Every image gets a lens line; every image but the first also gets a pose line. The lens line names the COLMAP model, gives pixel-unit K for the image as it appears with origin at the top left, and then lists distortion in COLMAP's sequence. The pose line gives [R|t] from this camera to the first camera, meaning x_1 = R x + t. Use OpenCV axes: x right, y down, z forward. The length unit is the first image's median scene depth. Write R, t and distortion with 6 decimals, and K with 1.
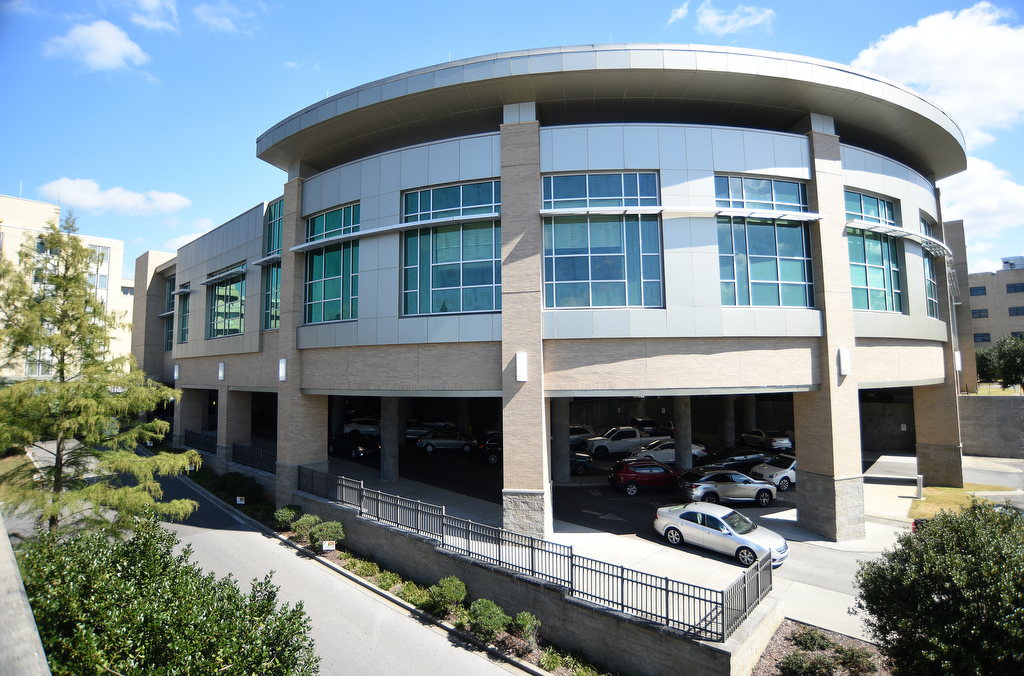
lens RADIAL K [[528.0, 0, 511.9], [0, 528.0, 334.5], [0, 0, 1]] dist [-0.067714, 0.001421]
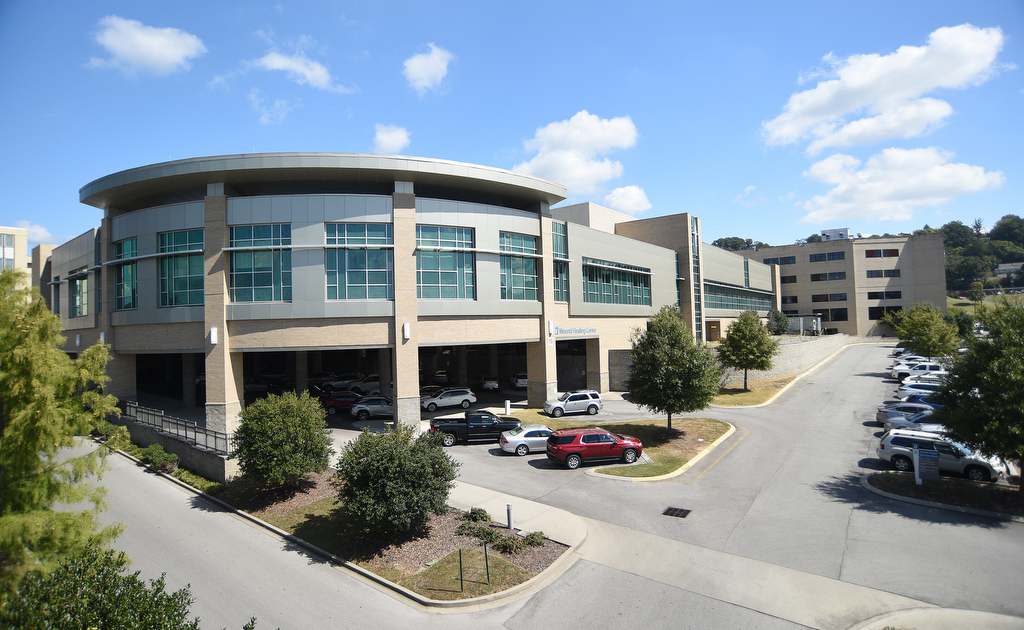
lens RADIAL K [[580.0, 0, 516.0], [0, 580.0, 312.6], [0, 0, 1]] dist [0.002611, 0.002180]
pose [[0.999885, -0.014580, -0.004214, 1.012028], [0.014715, 0.999312, 0.034044, -0.066891], [0.003714, -0.034102, 0.999411, -0.933197]]
